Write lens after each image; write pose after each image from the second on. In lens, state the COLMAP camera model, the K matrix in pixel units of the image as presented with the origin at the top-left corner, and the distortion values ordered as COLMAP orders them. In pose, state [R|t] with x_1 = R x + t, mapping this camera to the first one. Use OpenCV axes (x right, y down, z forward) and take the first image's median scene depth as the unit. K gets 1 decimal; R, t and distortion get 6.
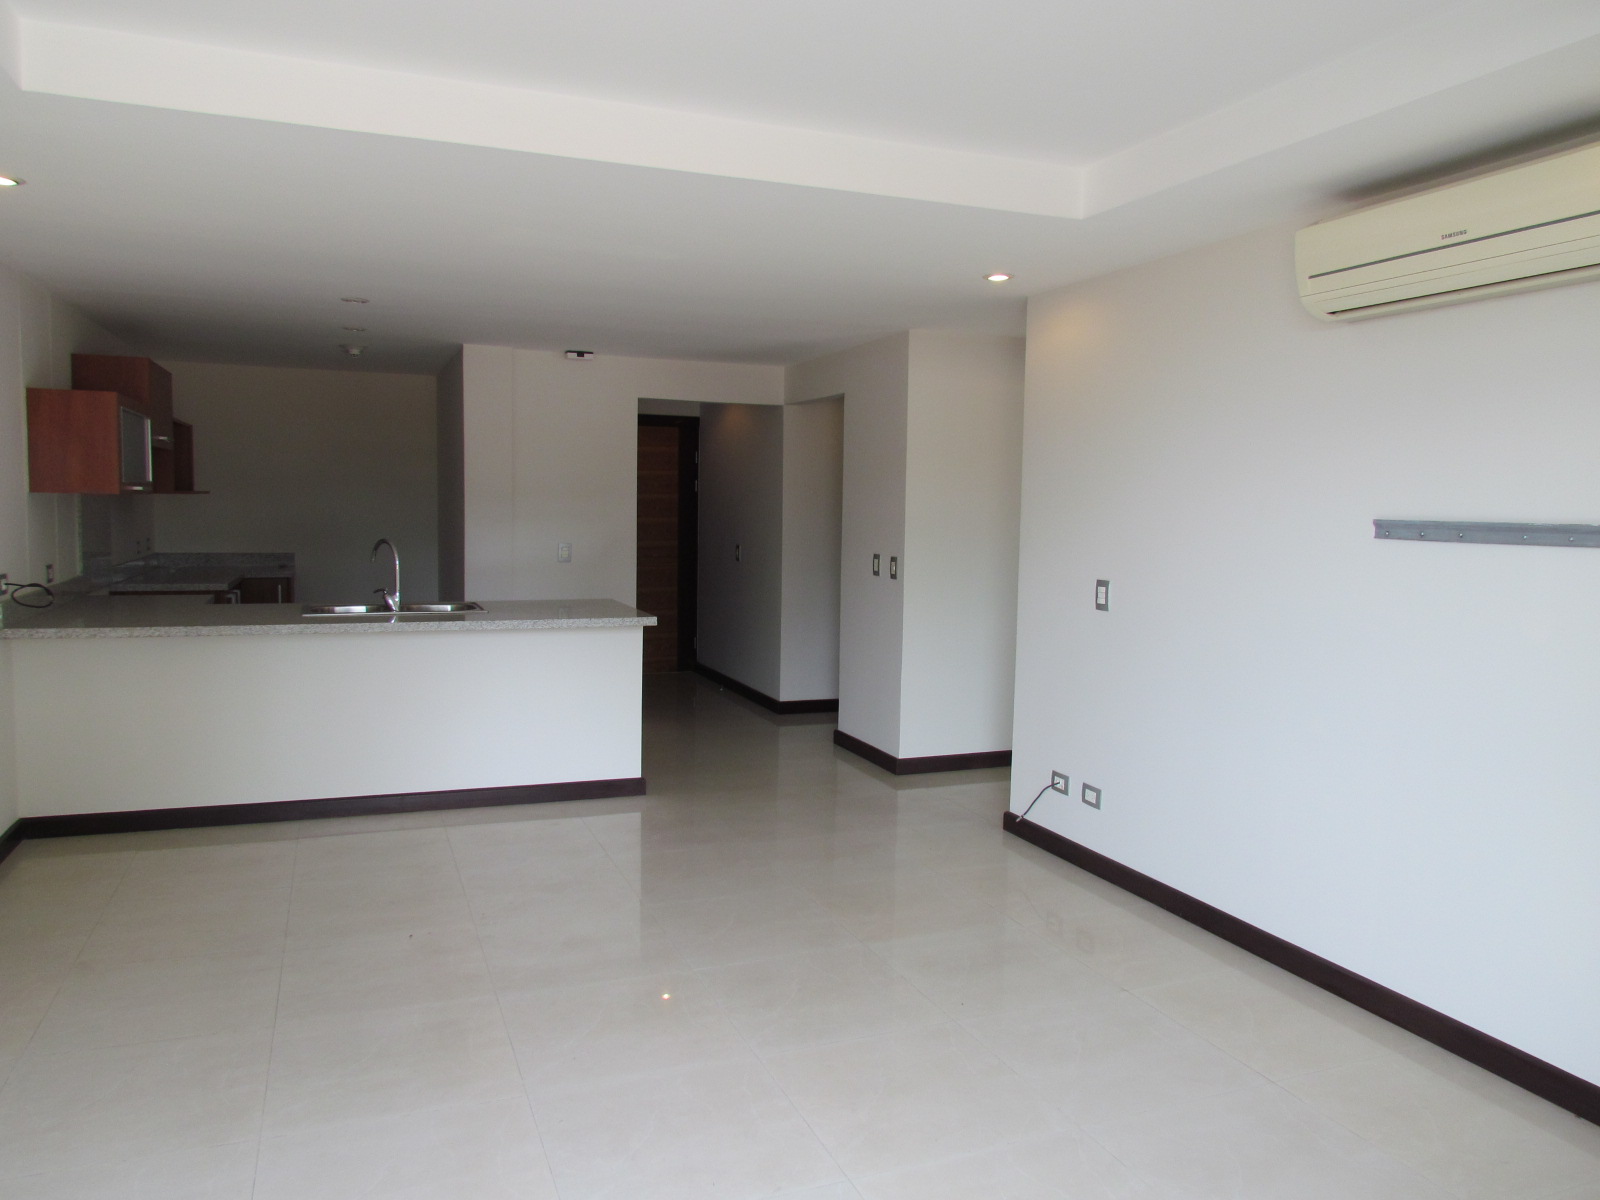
lens RADIAL K [[1089.5, 0, 800.0], [0, 1089.5, 600.0], [0, 0, 1]] dist [-0.037887, 0.005962]
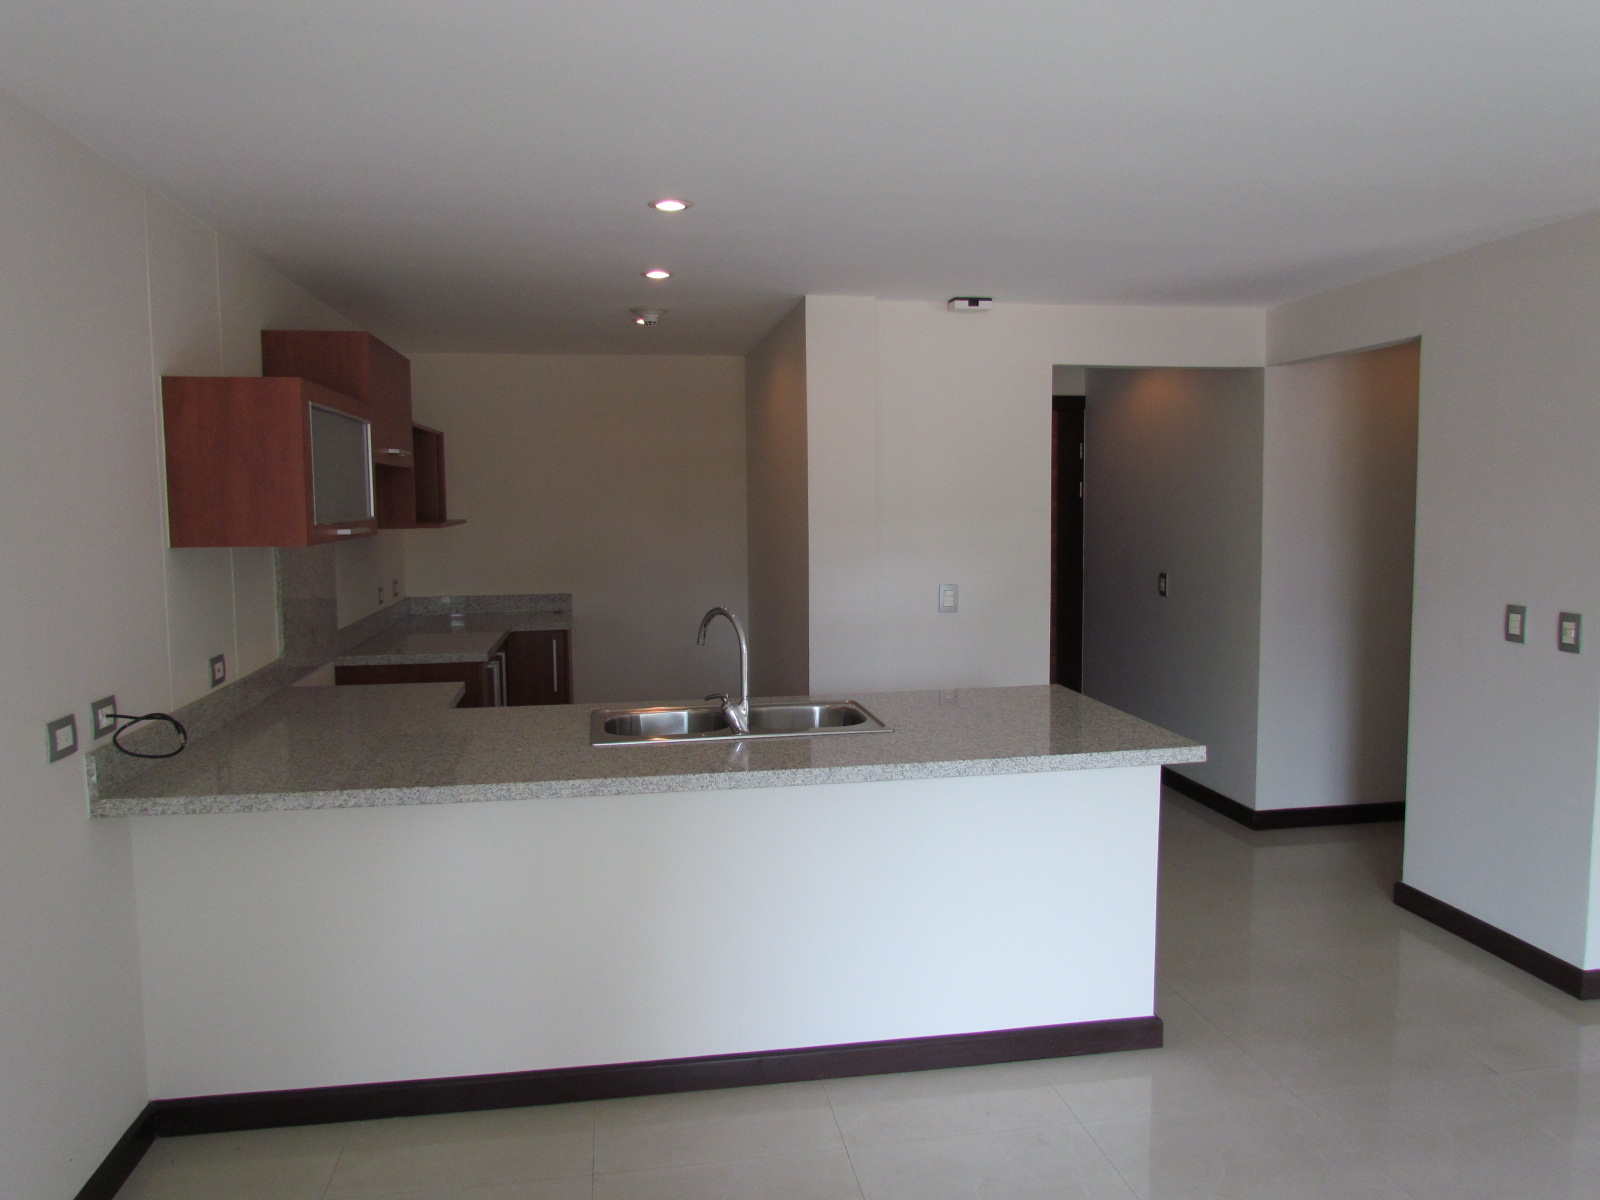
lens RADIAL K [[1157.9, 0, 800.0], [0, 1157.9, 600.0], [0, 0, 1]] dist [-0.017786, 0.002574]
pose [[0.971703, -0.010028, -0.235992, -0.177026], [0.009183, 0.999947, -0.004679, -0.052531], [0.236027, 0.002380, 0.971744, 0.363719]]
